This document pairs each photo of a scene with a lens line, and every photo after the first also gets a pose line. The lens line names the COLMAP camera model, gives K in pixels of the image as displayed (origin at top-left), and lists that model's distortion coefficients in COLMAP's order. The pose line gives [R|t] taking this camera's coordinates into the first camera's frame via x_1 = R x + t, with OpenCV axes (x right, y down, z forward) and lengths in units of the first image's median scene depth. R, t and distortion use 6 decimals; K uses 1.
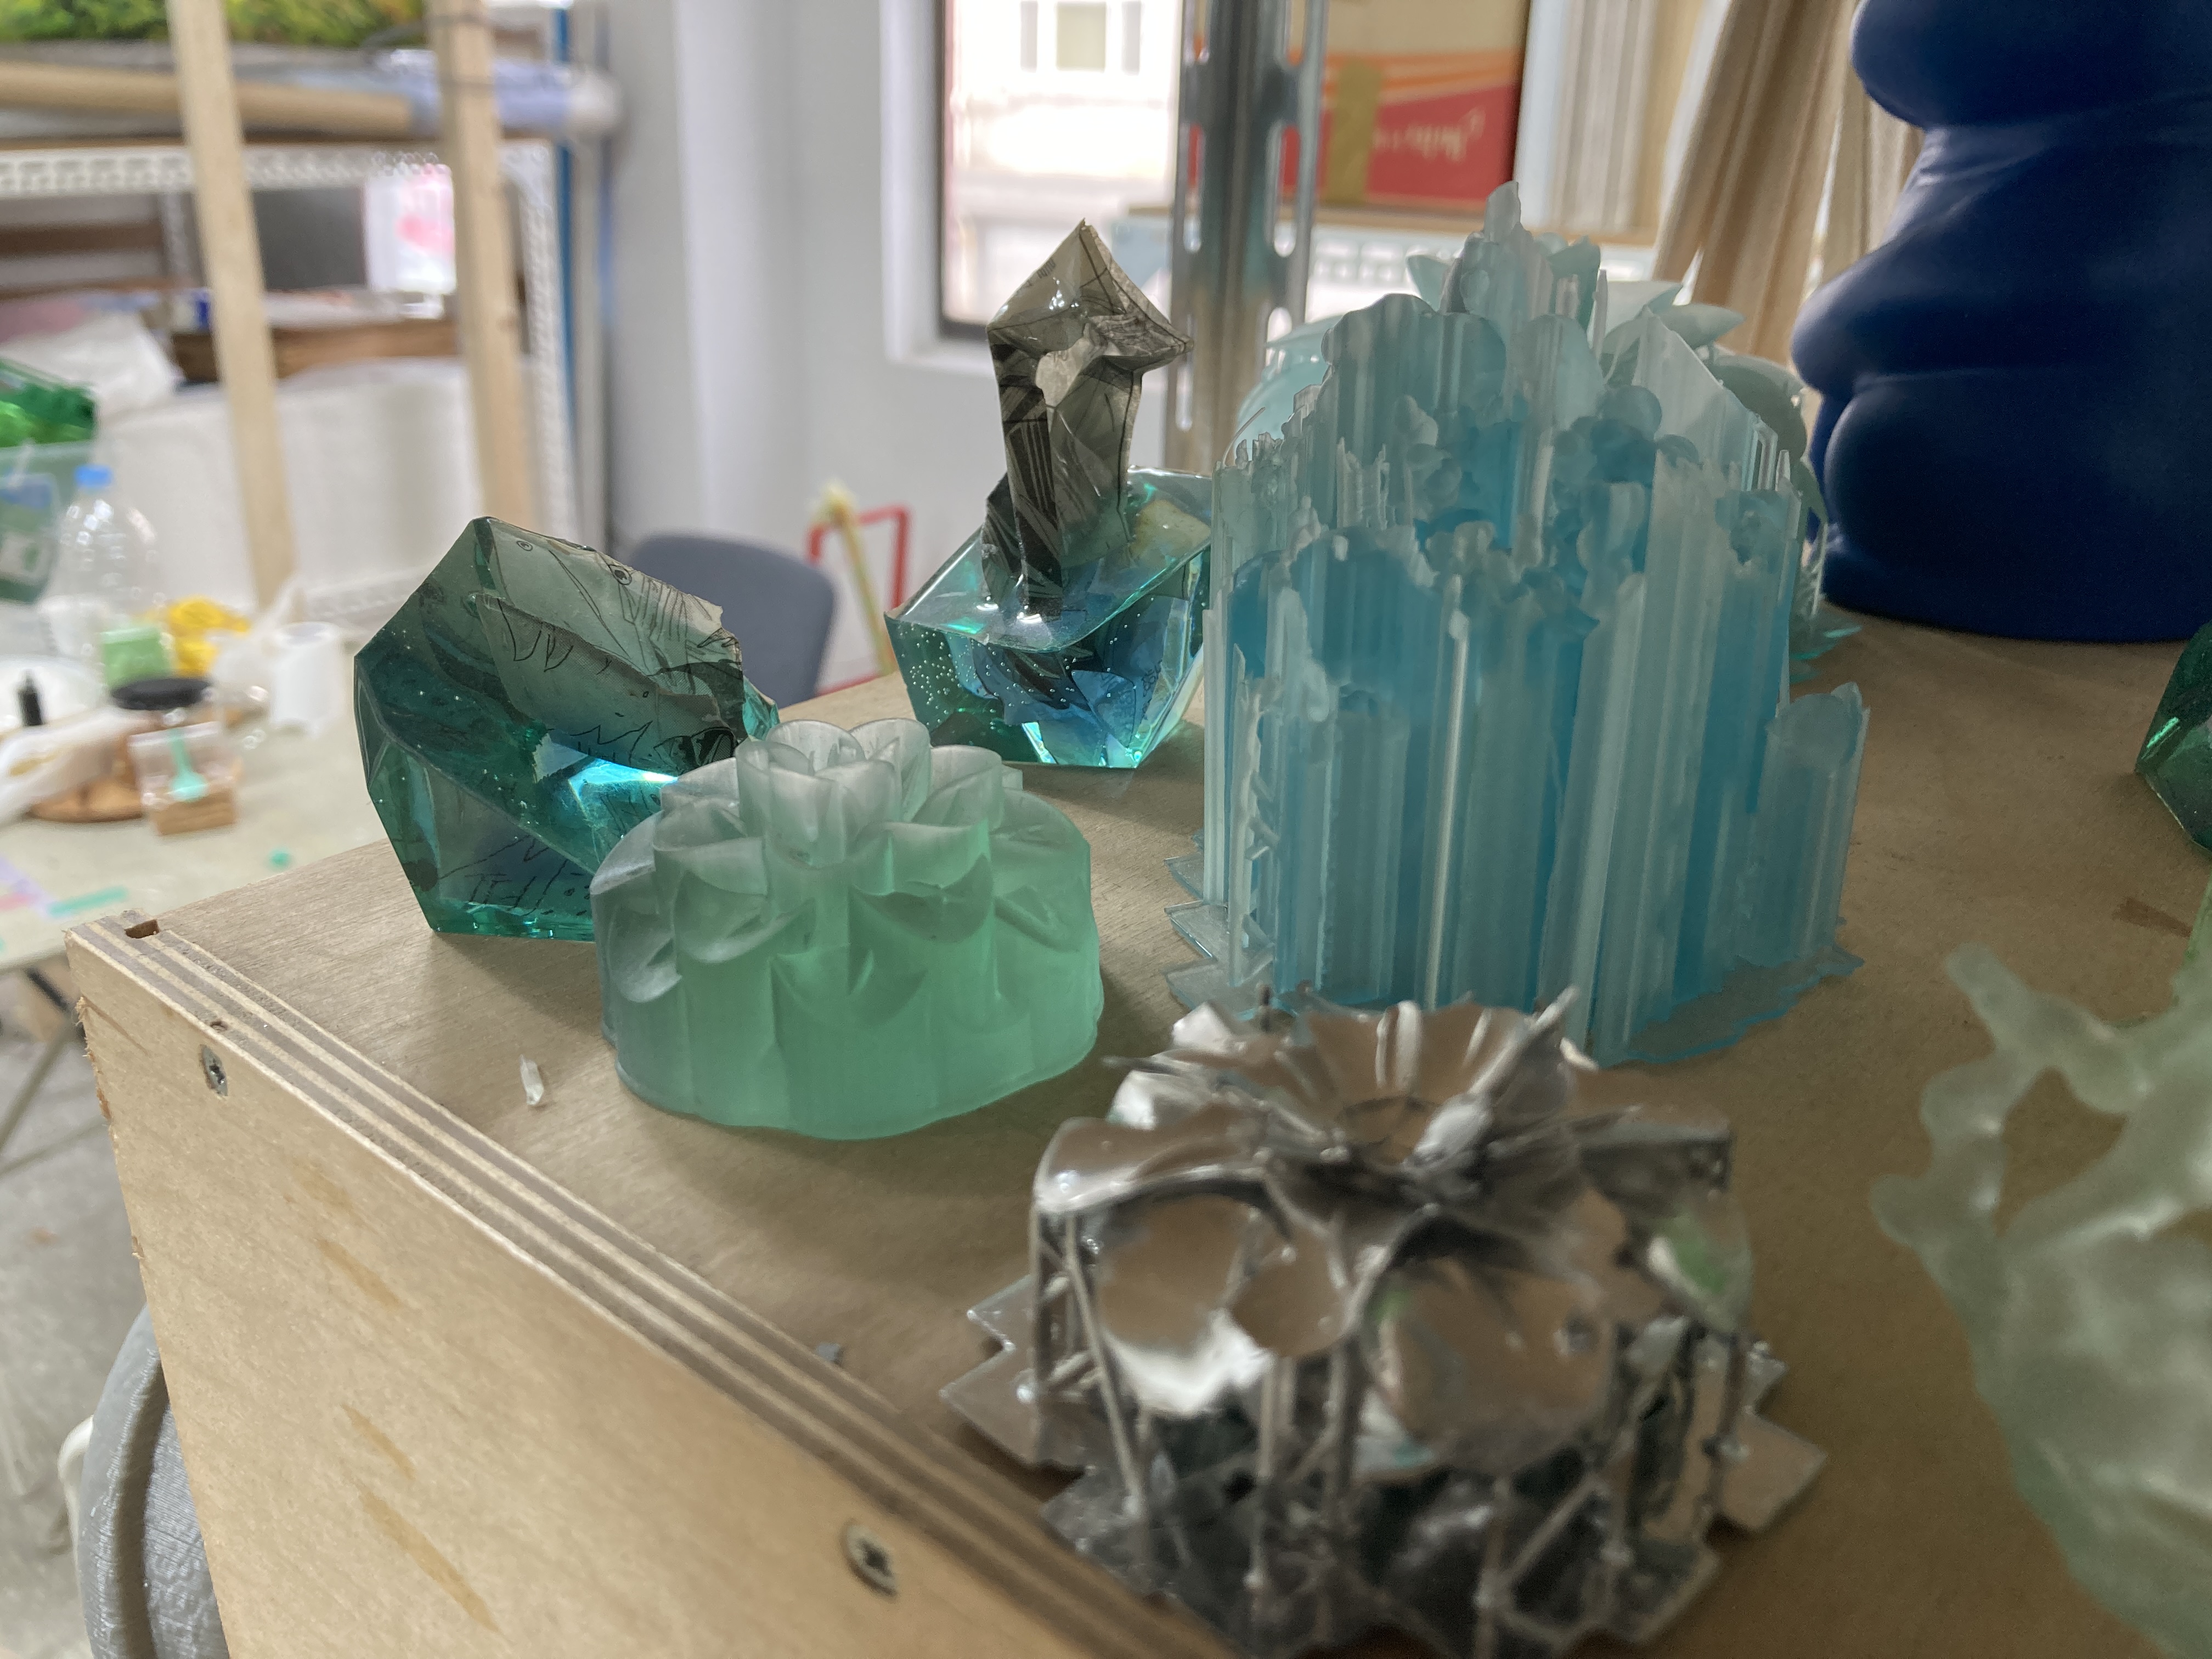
lens RADIAL K [[1859.8, 0, 1106.0], [0, 1859.8, 829.5], [0, 0, 1]] dist [-0.003817, 0.003814]
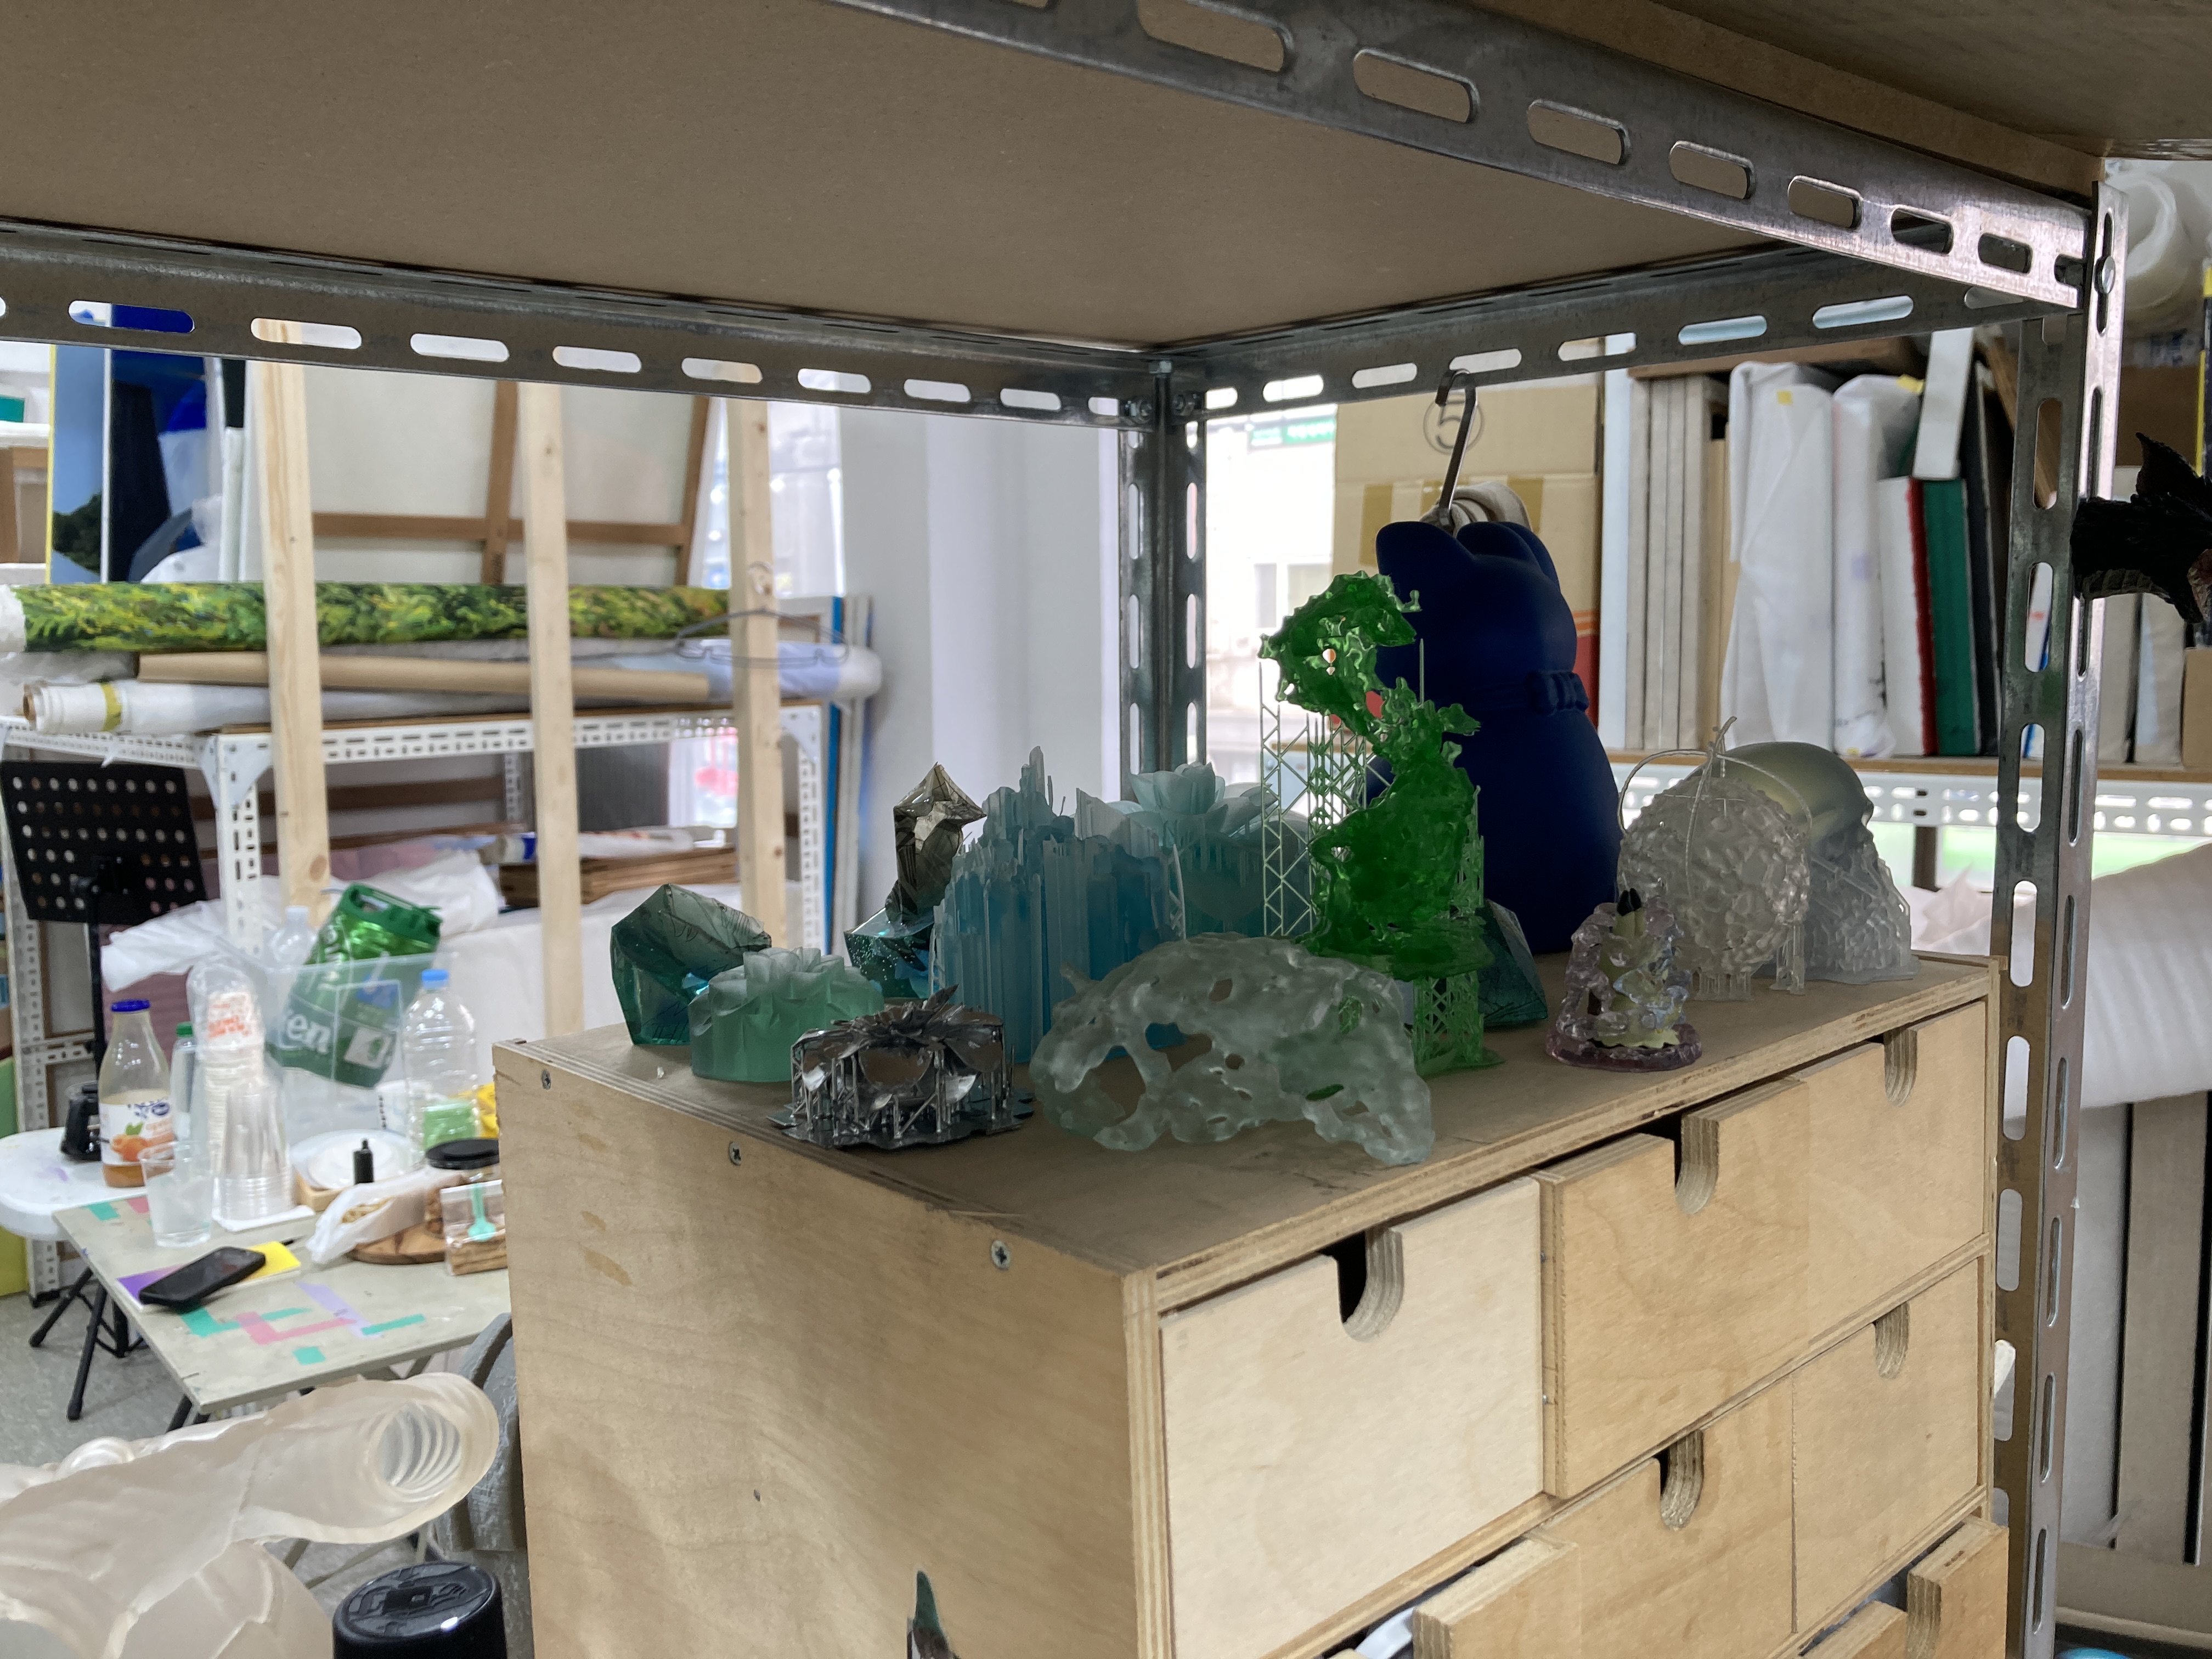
lens RADIAL K [[1824.0, 0, 1106.0], [0, 1824.0, 829.5], [0, 0, 1]] dist [-0.009126, -0.002985]
pose [[0.991460, -0.022605, -0.128433, 0.039239], [-0.013366, 0.962060, -0.272509, 0.029407], [0.129721, 0.271898, 0.953543, -0.088631]]
